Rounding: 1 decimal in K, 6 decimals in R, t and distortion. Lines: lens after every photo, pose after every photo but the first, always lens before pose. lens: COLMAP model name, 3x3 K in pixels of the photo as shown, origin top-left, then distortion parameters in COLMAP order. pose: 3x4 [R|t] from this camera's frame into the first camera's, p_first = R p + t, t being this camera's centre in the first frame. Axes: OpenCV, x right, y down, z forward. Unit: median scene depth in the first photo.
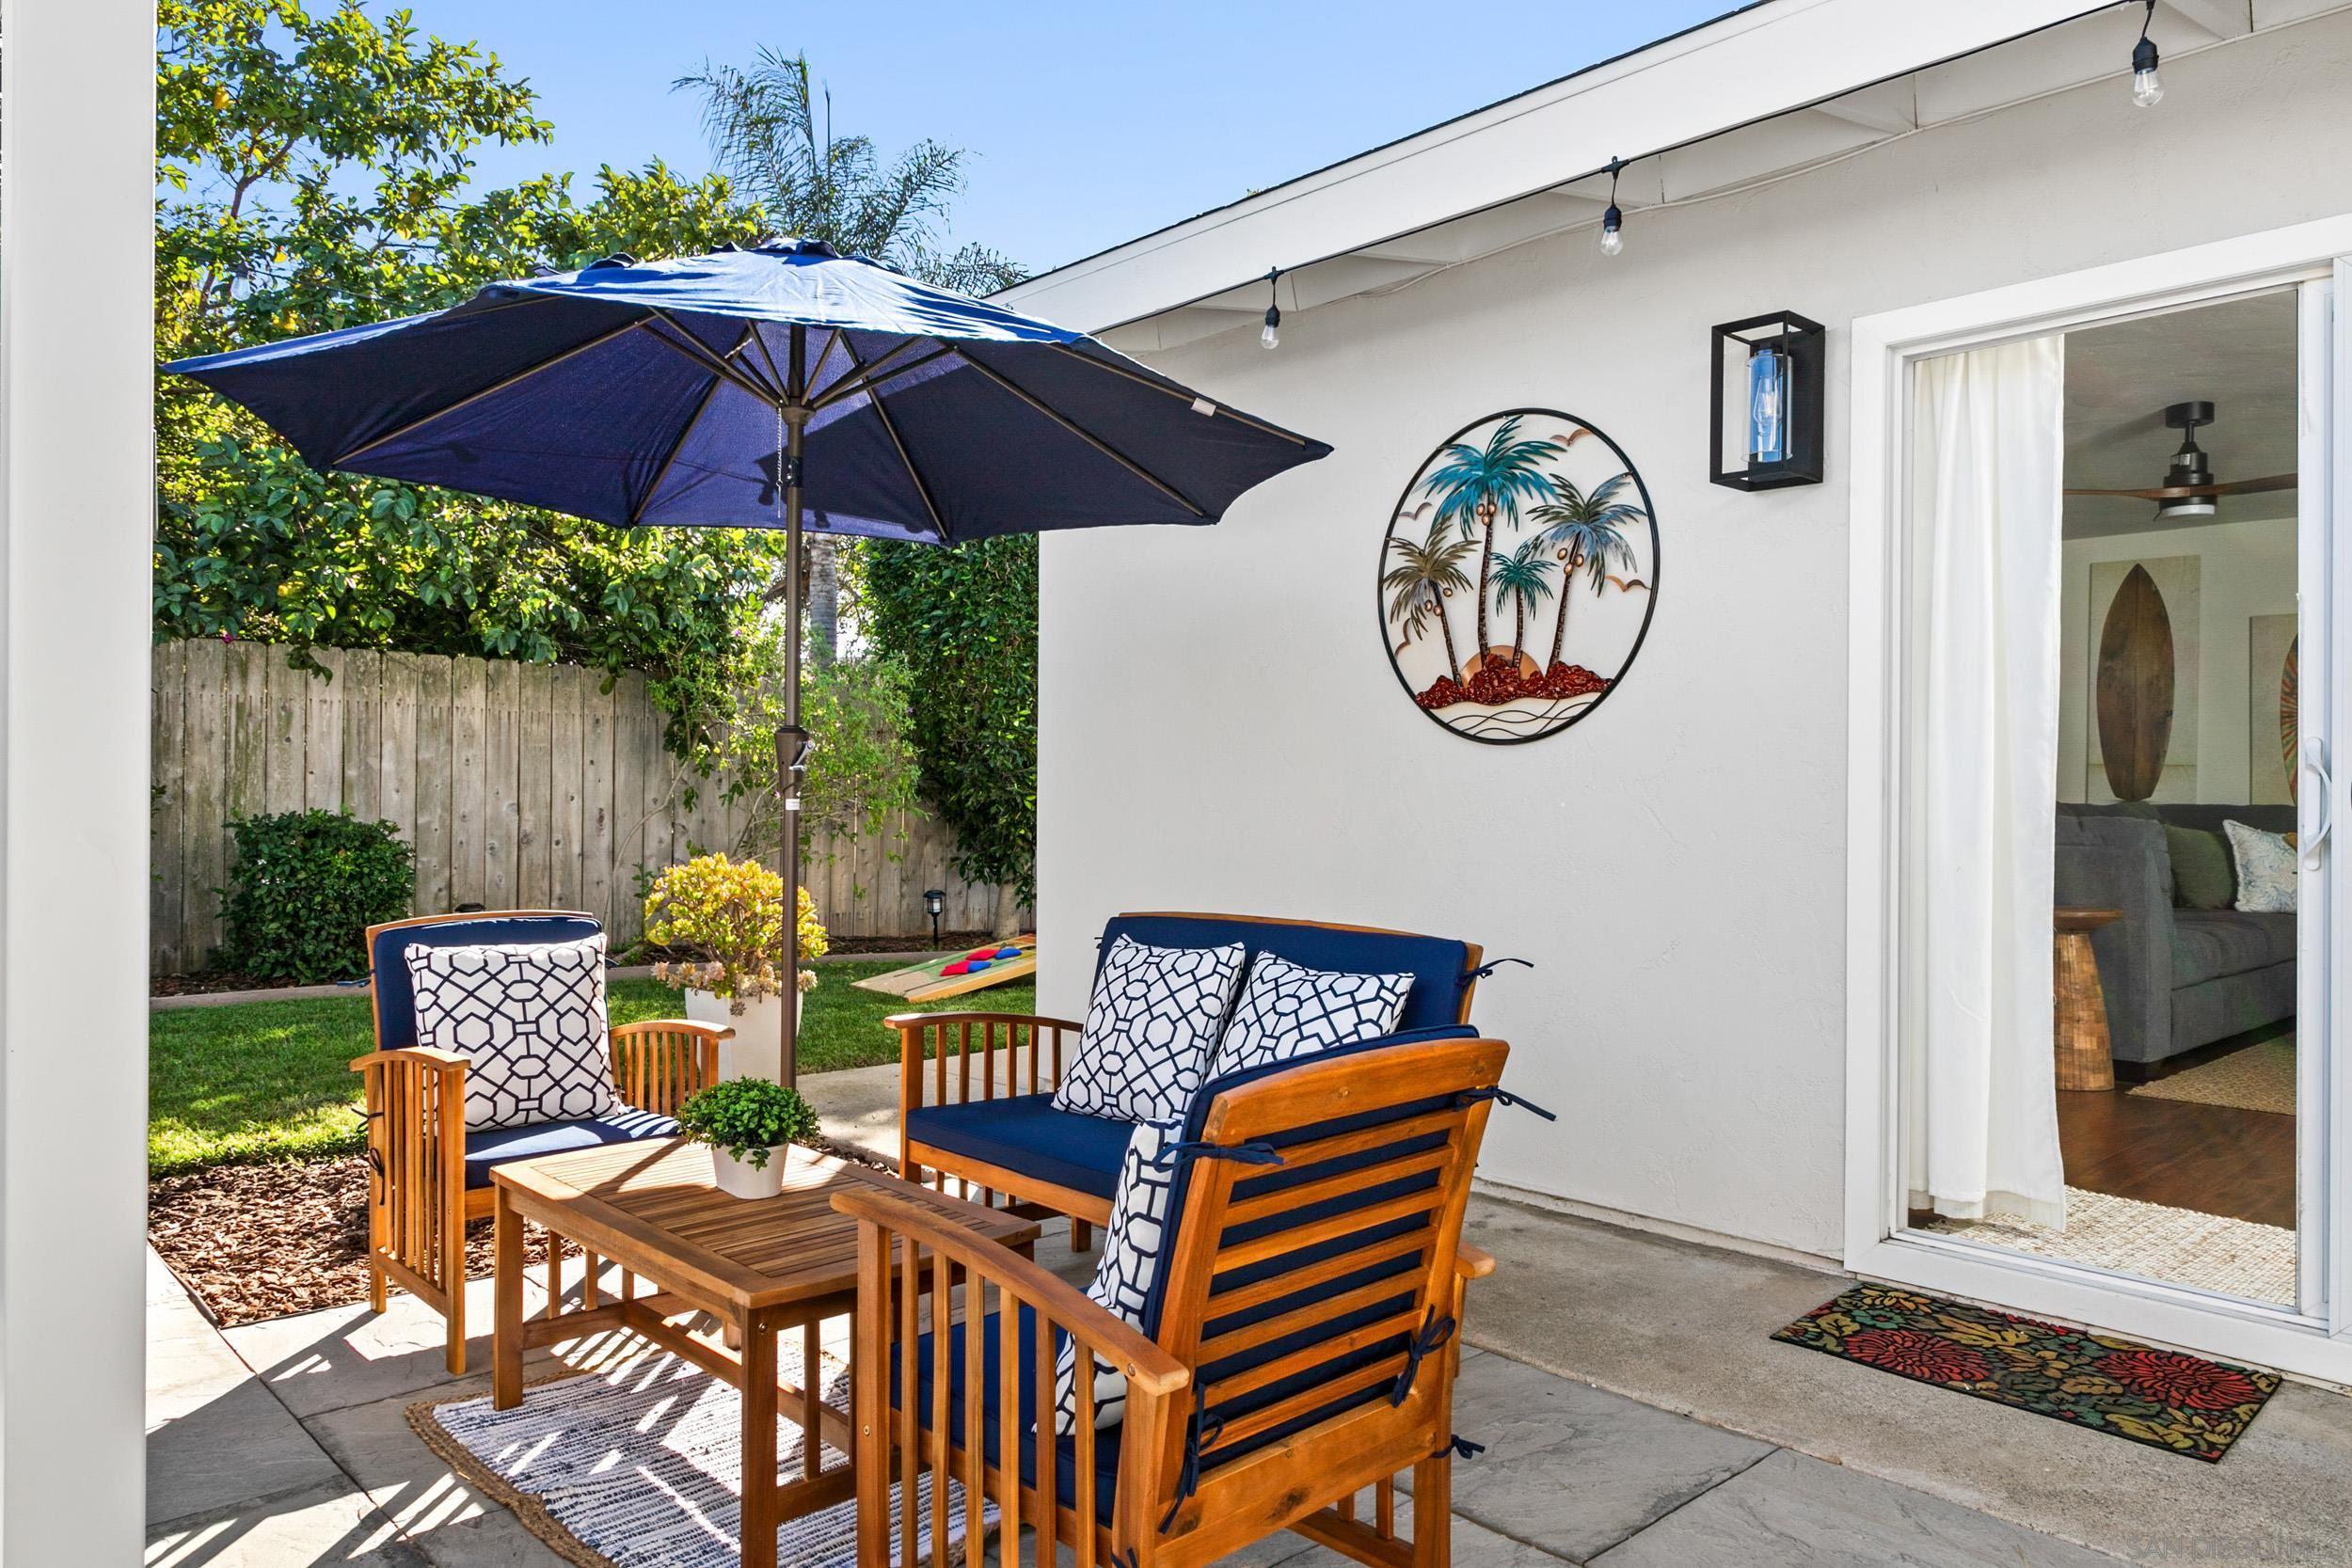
lens RADIAL K [[1607.6, 0, 1164.6], [0, 1607.6, 777.2], [0, 0, 1]] dist [0.011103, 0.005259]
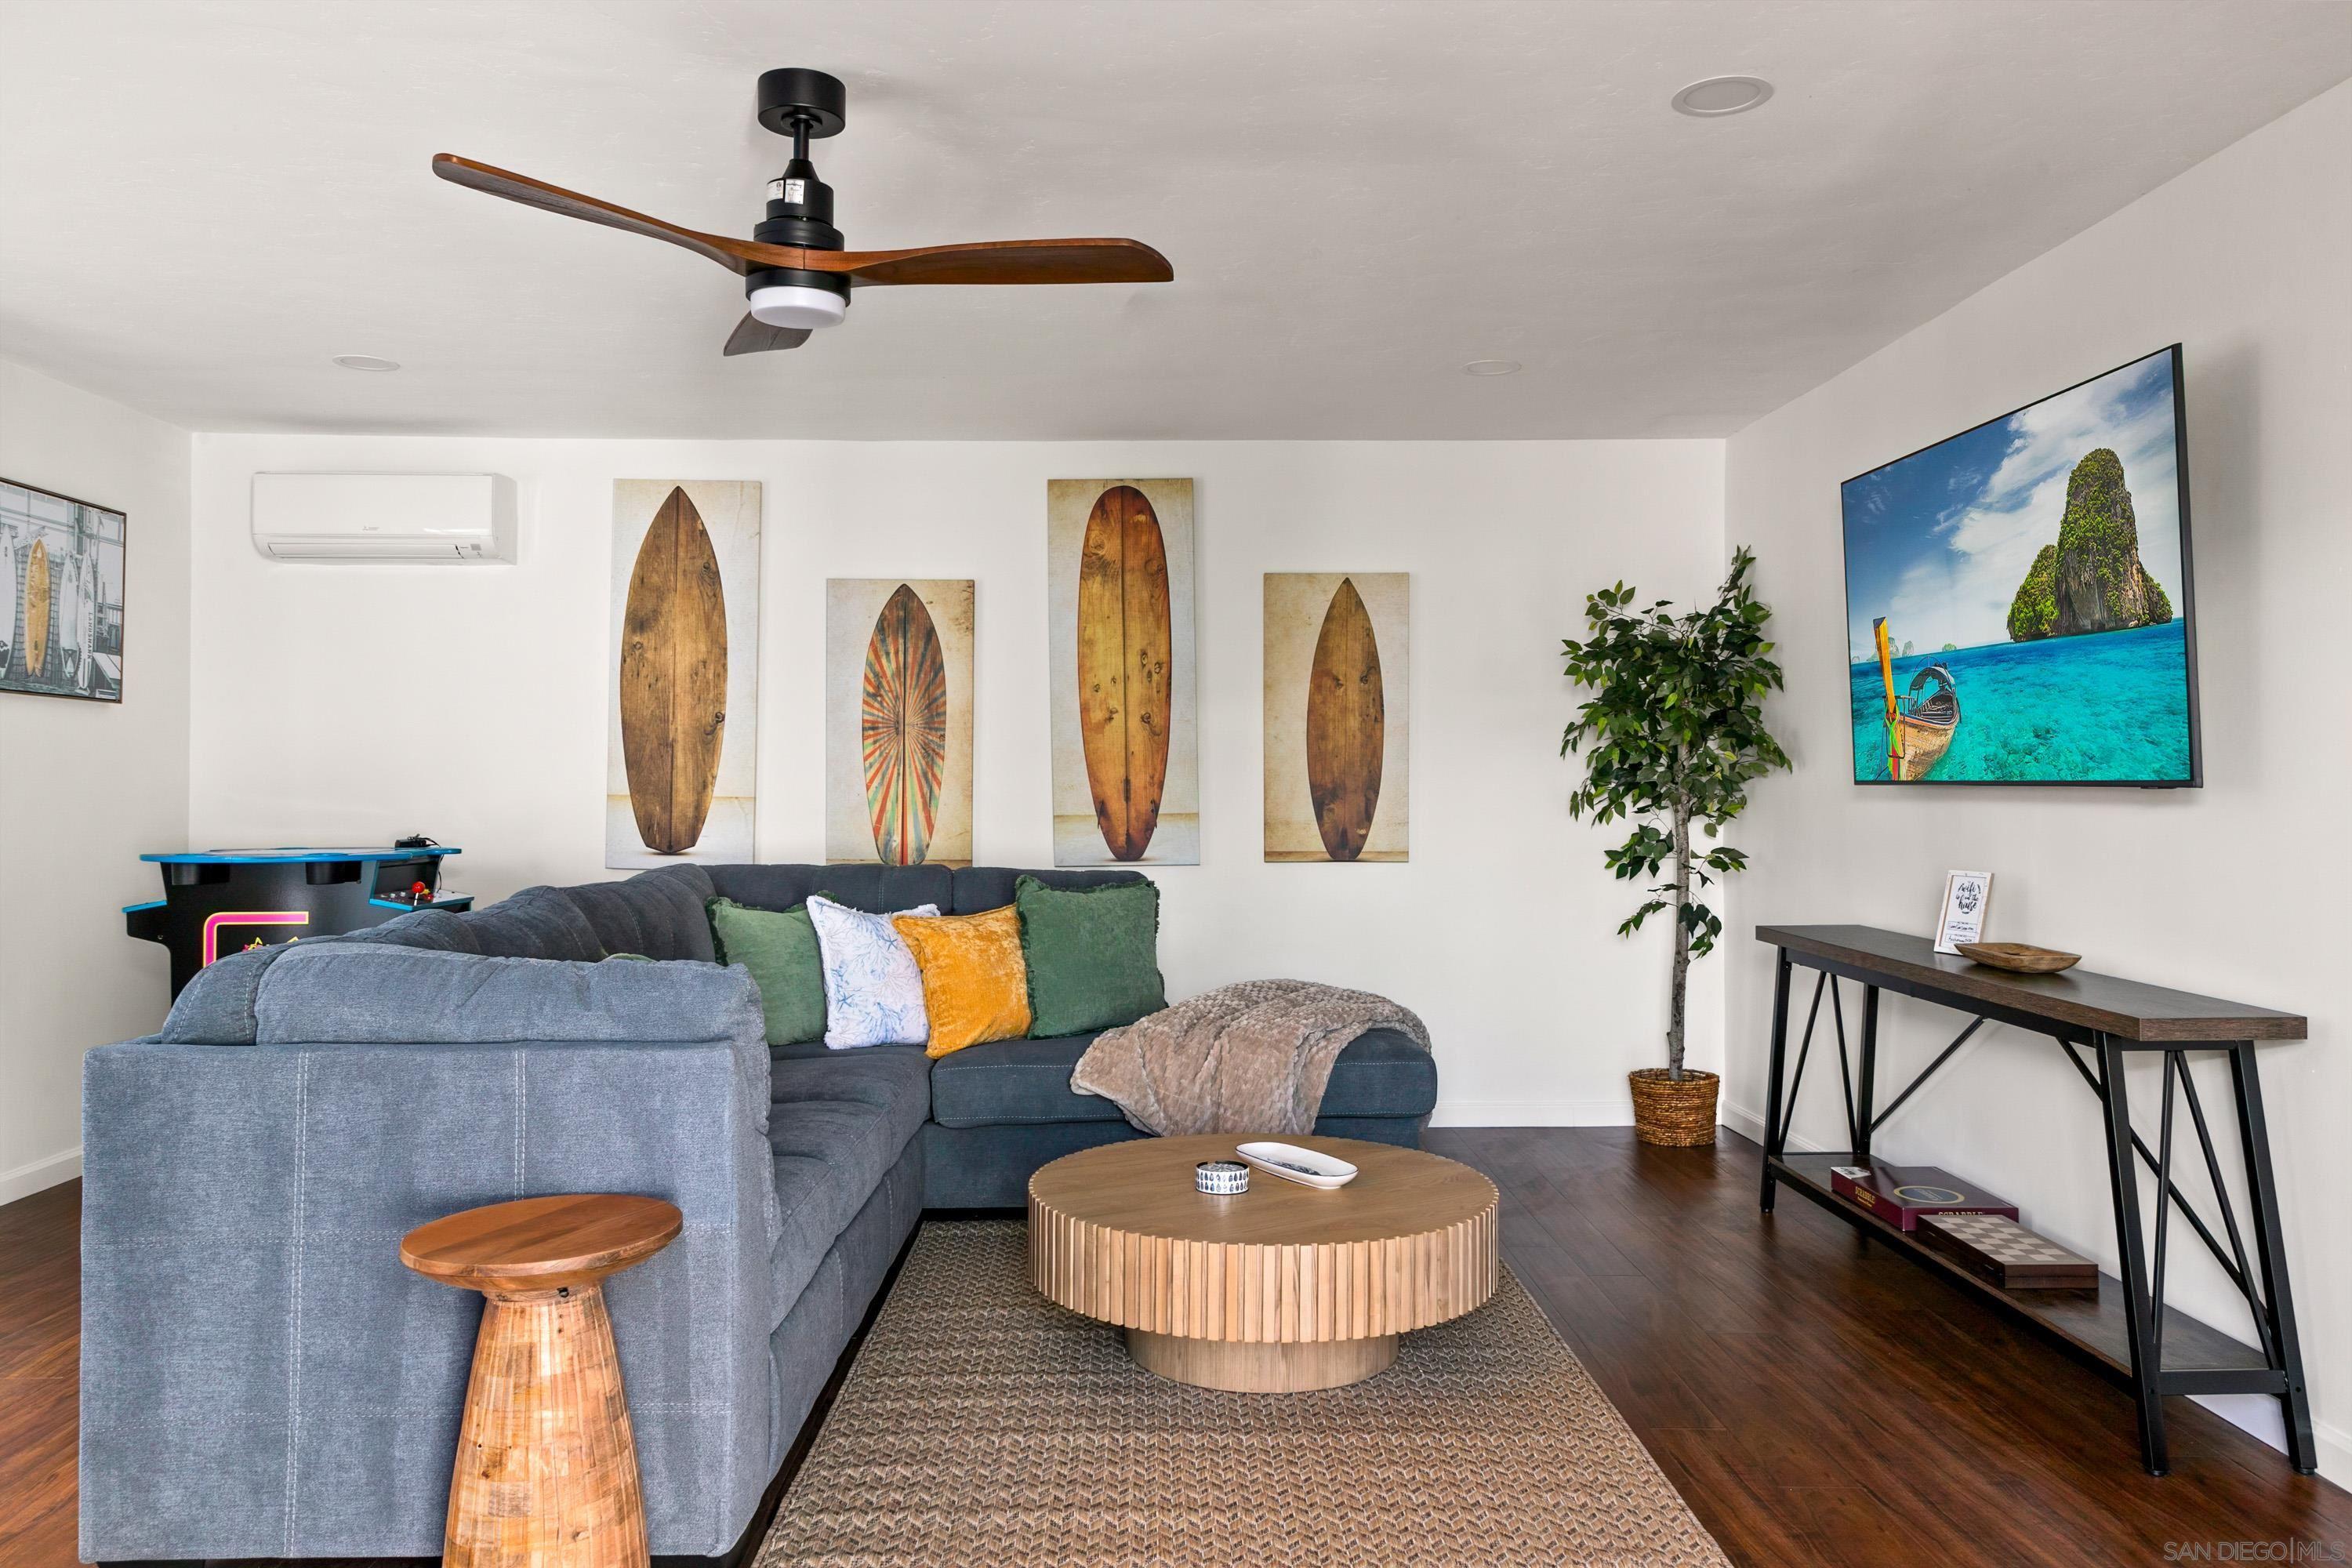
lens RADIAL K [[1607.7, 0, 1167.2], [0, 1607.7, 779.3], [0, 0, 1]] dist [0.011103, 0.005259]
pose [[0.655484, 0.012351, 0.755108, 0.254861], [-0.010906, 0.999917, -0.006889, -0.012718], [-0.755130, -0.003719, 0.655564, 0.446749]]
